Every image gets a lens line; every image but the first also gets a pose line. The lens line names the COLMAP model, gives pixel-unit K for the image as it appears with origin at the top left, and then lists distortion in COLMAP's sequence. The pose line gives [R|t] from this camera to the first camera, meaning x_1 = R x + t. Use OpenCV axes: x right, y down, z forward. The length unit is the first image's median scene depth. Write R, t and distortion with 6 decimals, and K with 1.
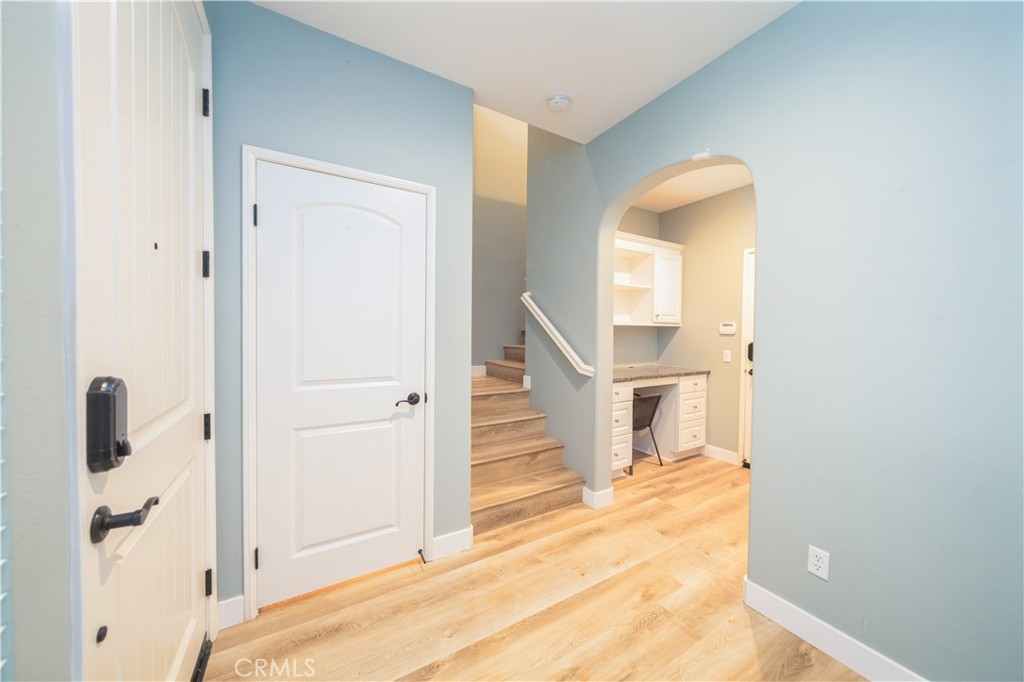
lens RADIAL K [[350.7, 0, 512.4], [0, 350.7, 339.1], [0, 0, 1]] dist [-0.000712, -0.000039]
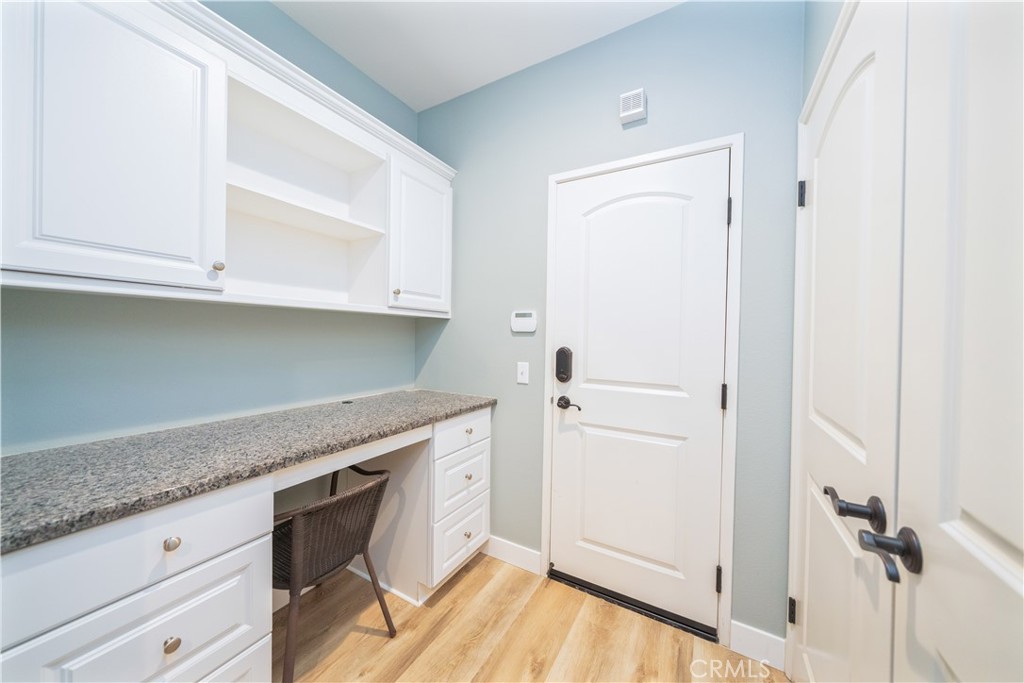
lens RADIAL K [[350.7, 0, 512.4], [0, 350.7, 339.6], [0, 0, 1]] dist [-0.000712, -0.000039]
pose [[0.873723, -0.003025, 0.486414, 0.330774], [0.004232, 0.999990, -0.001383, -0.001733], [-0.486405, 0.003267, 0.873727, 0.528027]]
